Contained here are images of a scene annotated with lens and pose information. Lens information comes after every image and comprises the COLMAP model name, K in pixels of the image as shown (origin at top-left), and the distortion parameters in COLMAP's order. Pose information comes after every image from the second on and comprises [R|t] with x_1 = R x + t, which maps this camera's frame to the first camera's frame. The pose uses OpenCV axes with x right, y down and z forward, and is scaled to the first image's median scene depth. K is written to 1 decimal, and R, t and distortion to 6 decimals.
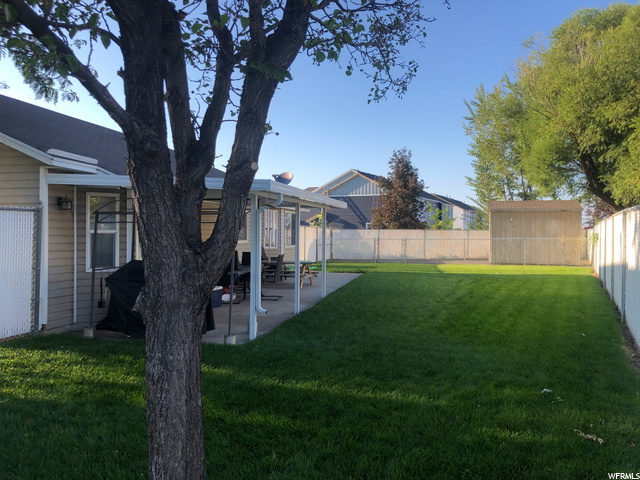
lens RADIAL K [[523.3, 0, 320.1], [0, 523.3, 239.2], [0, 0, 1]] dist [0.003781, 0.002306]
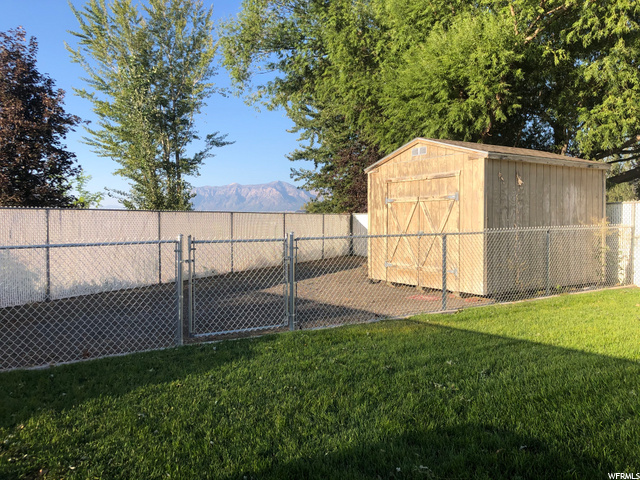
lens RADIAL K [[523.3, 0, 320.4], [0, 523.3, 239.4], [0, 0, 1]] dist [0.003781, 0.002306]
pose [[0.655385, -0.035380, 0.754466, -0.013327], [0.016765, 0.999338, 0.032300, -0.005441], [-0.755109, -0.008520, 0.655544, 0.518619]]
